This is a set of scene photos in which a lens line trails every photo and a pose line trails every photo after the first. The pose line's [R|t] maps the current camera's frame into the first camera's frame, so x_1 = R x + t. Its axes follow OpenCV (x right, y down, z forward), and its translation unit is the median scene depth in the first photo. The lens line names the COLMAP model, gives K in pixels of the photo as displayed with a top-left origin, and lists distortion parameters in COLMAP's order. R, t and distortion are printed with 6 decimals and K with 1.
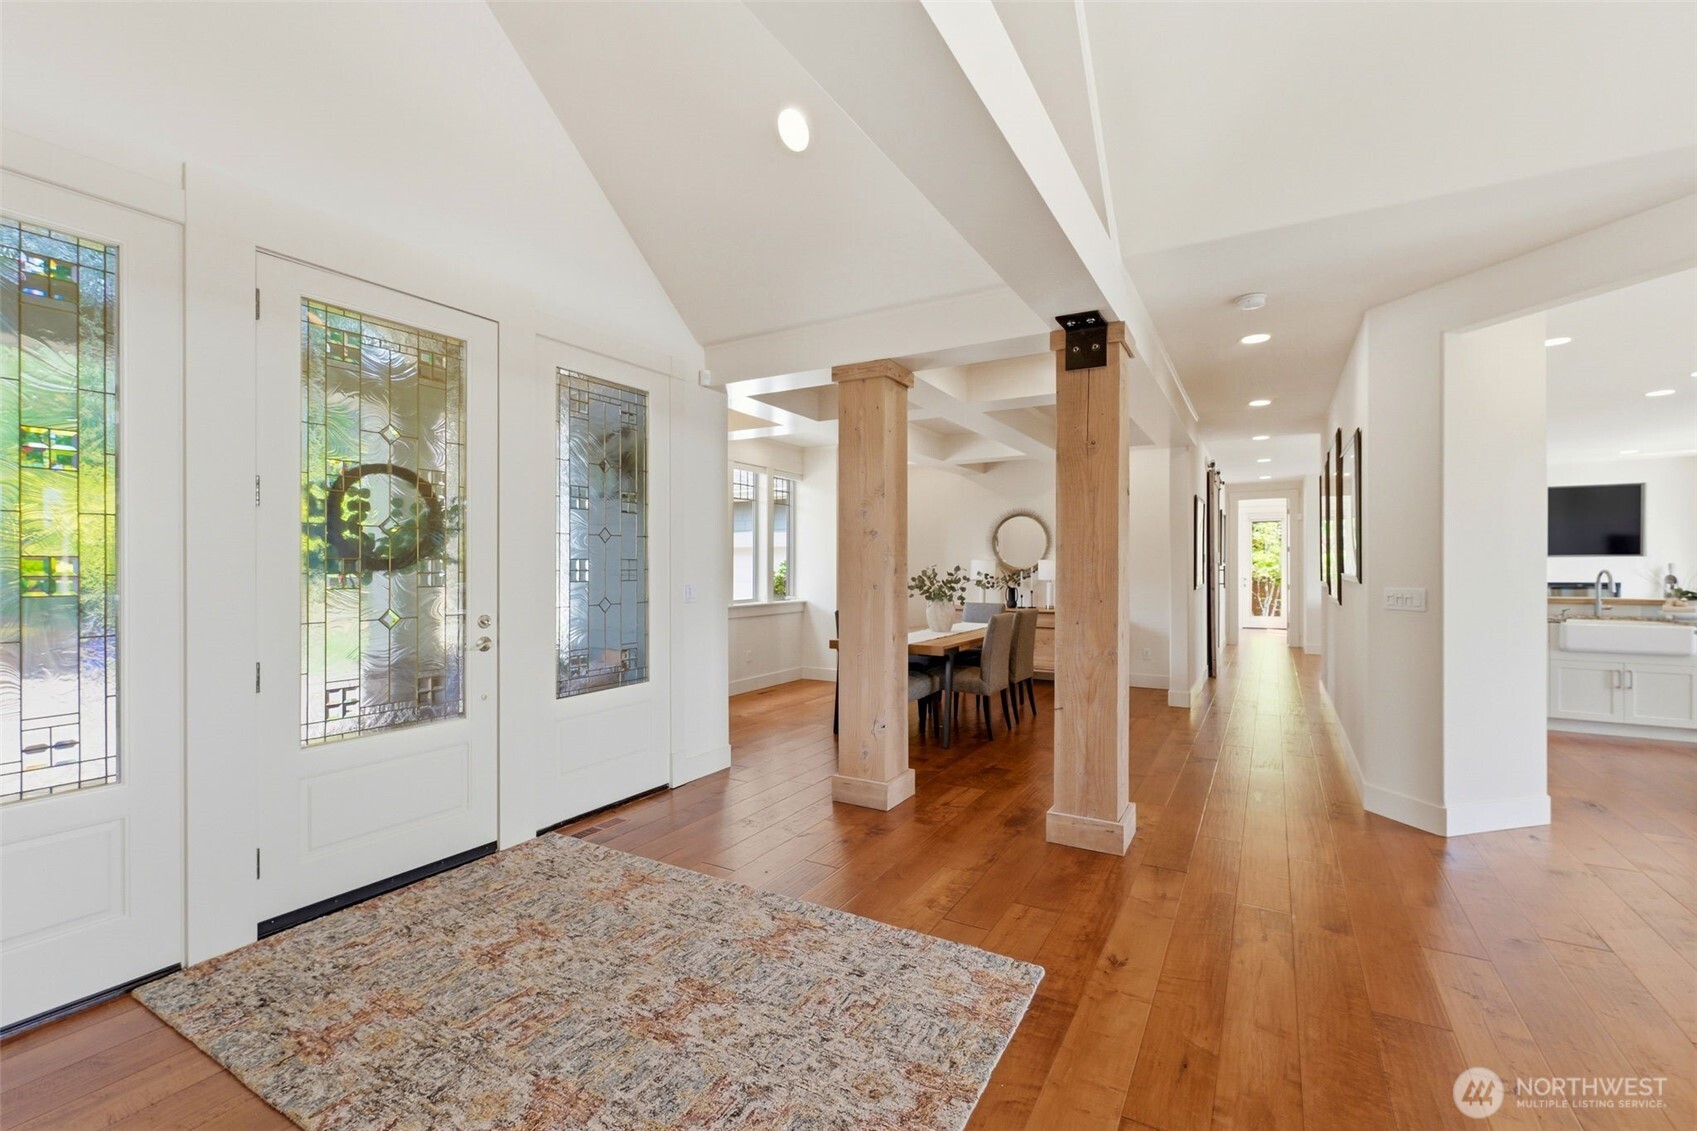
lens RADIAL K [[724.5, 0, 852.1], [0, 724.5, 562.5], [0, 0, 1]] dist [0.001336, -0.000084]
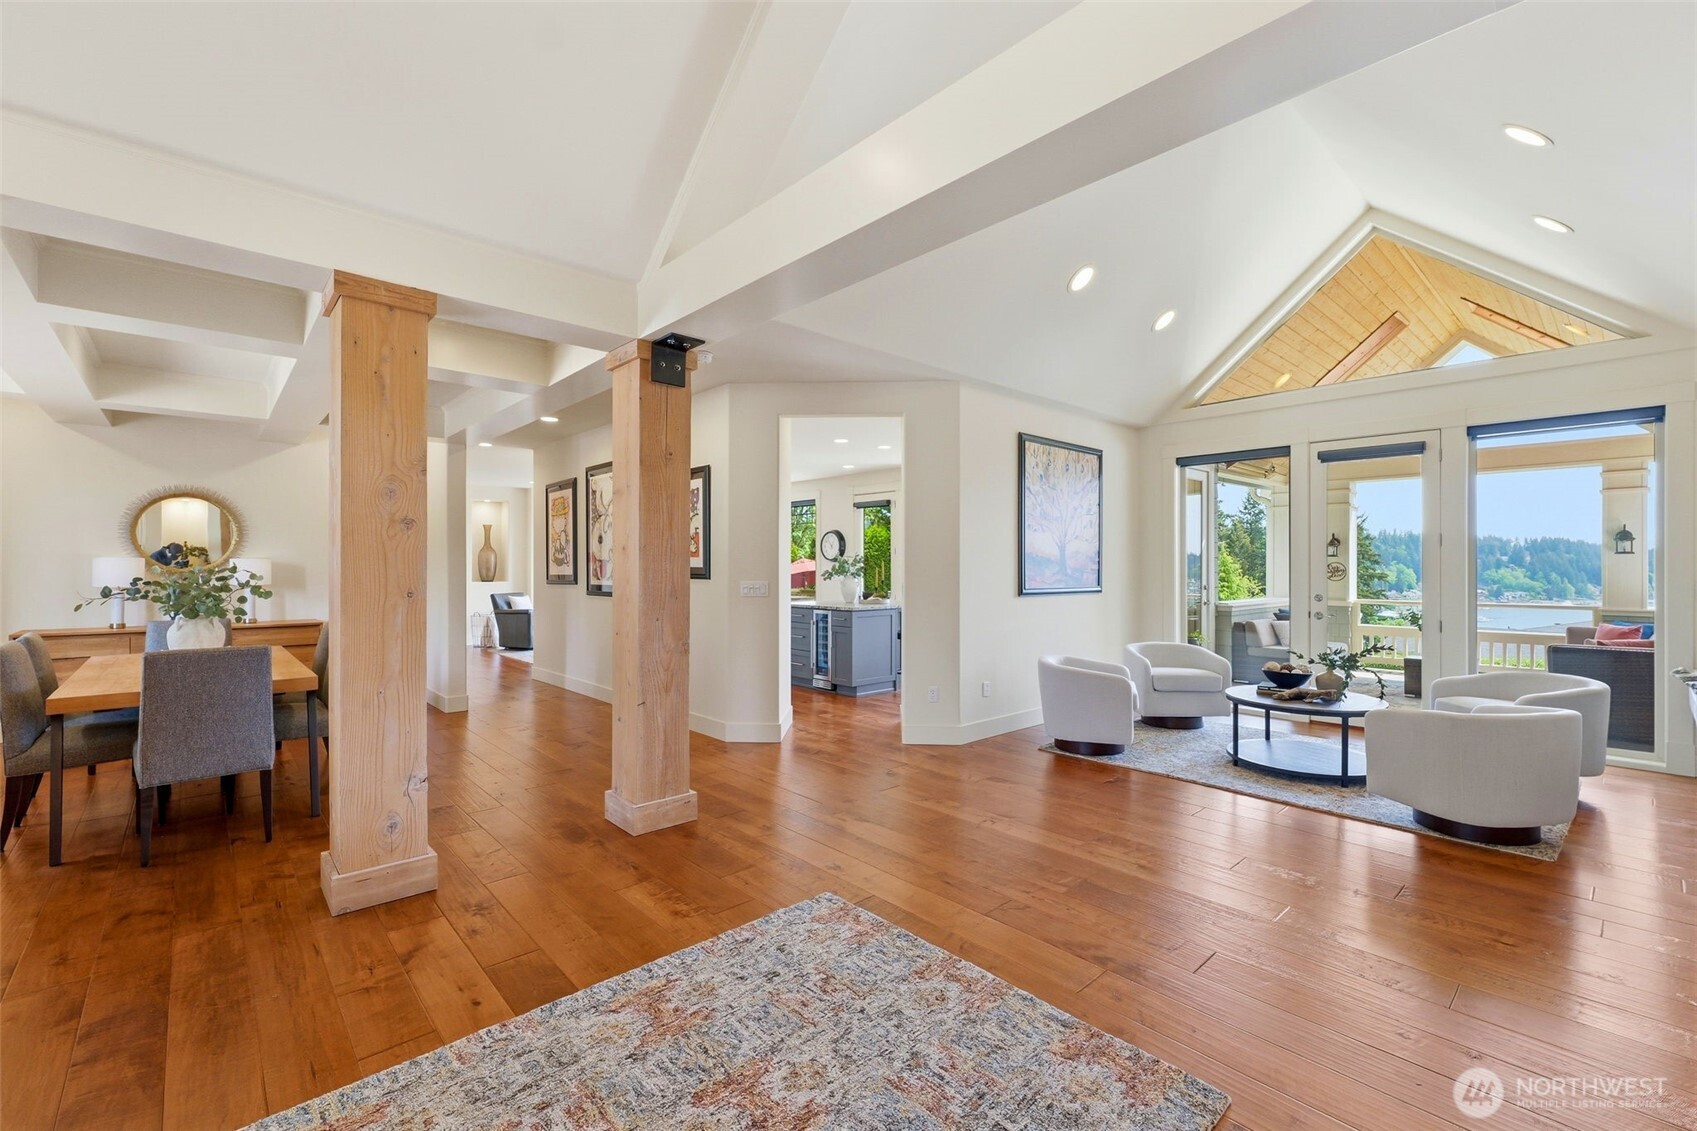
lens RADIAL K [[724.5, 0, 845.6], [0, 724.5, 562.3], [0, 0, 1]] dist [0.001336, -0.000084]
pose [[0.303680, 0.006313, 0.952753, -0.807957], [-0.004337, 0.999977, -0.005243, 0.003948], [-0.952764, -0.002540, 0.303700, 0.533762]]
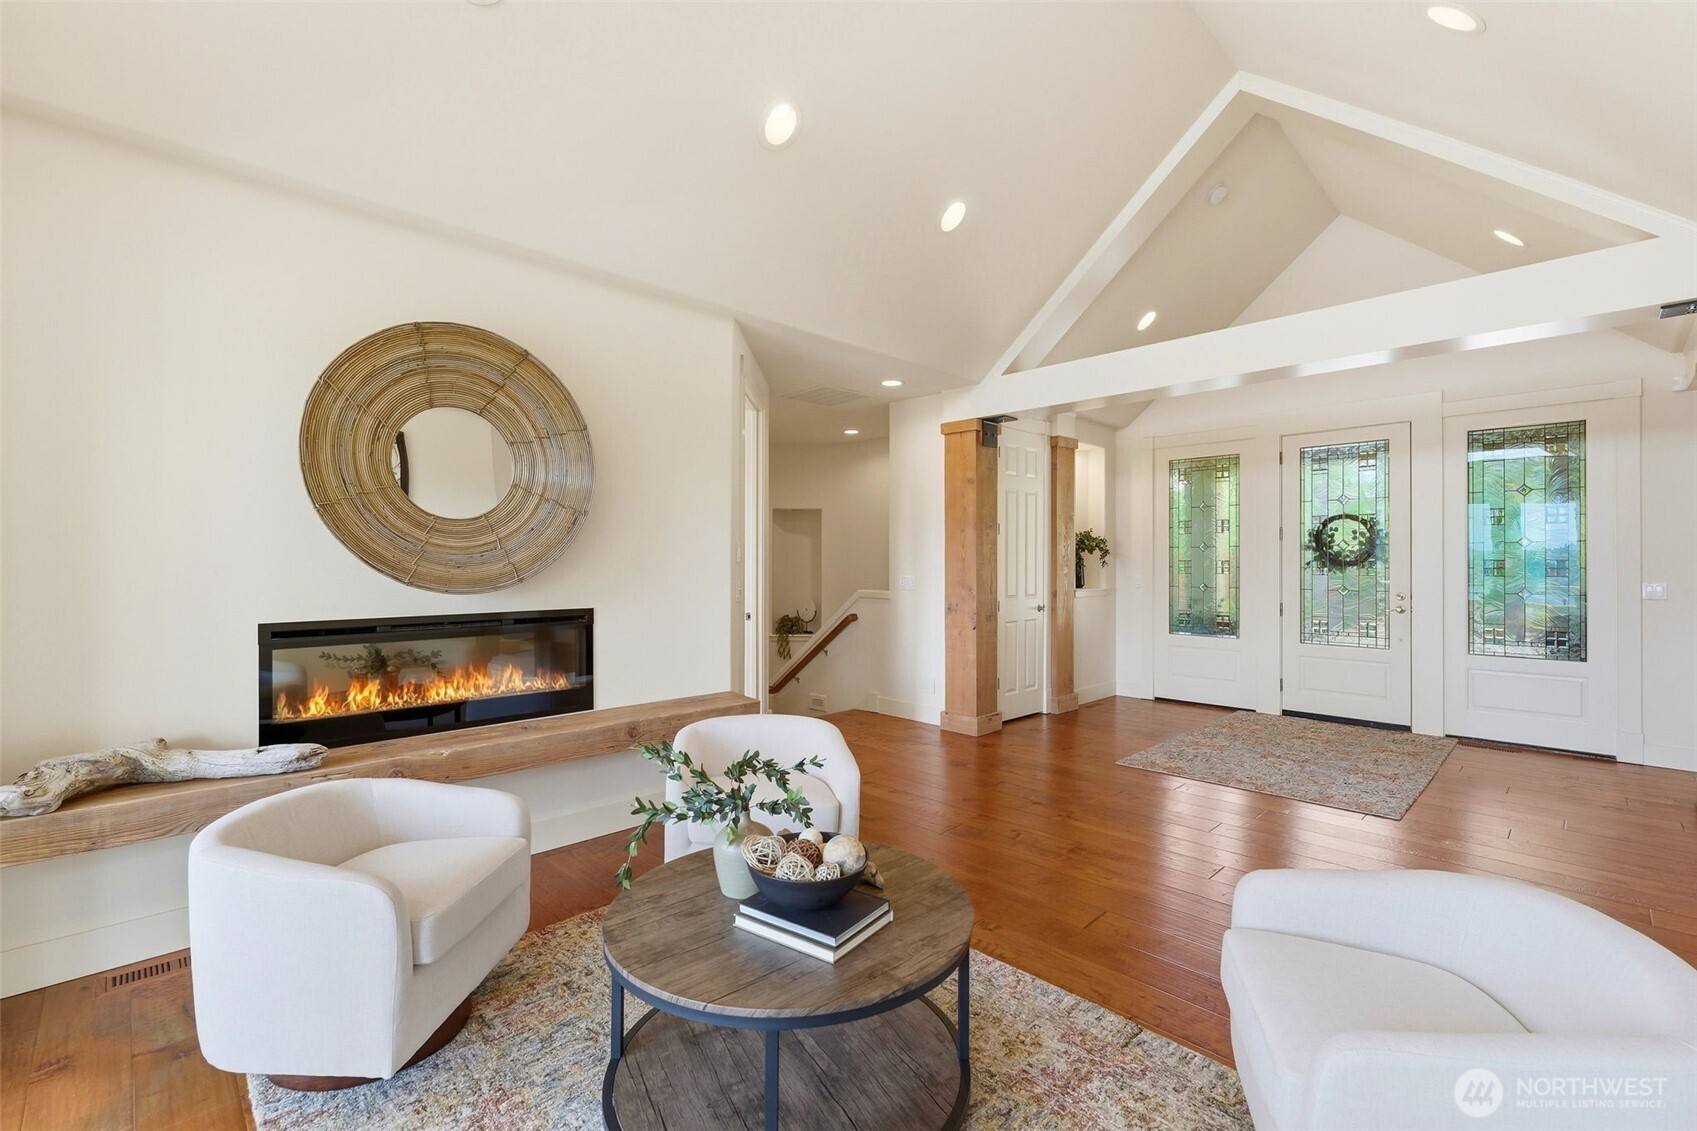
lens RADIAL K [[724.5, 0, 848.6], [0, 724.5, 563.8], [0, 0, 1]] dist [0.001336, -0.000084]
pose [[-0.268317, 0.003777, -0.963323, 1.906005], [0.003424, 0.999990, 0.002967, -0.009663], [0.963325, -0.002502, -0.268327, 0.232691]]
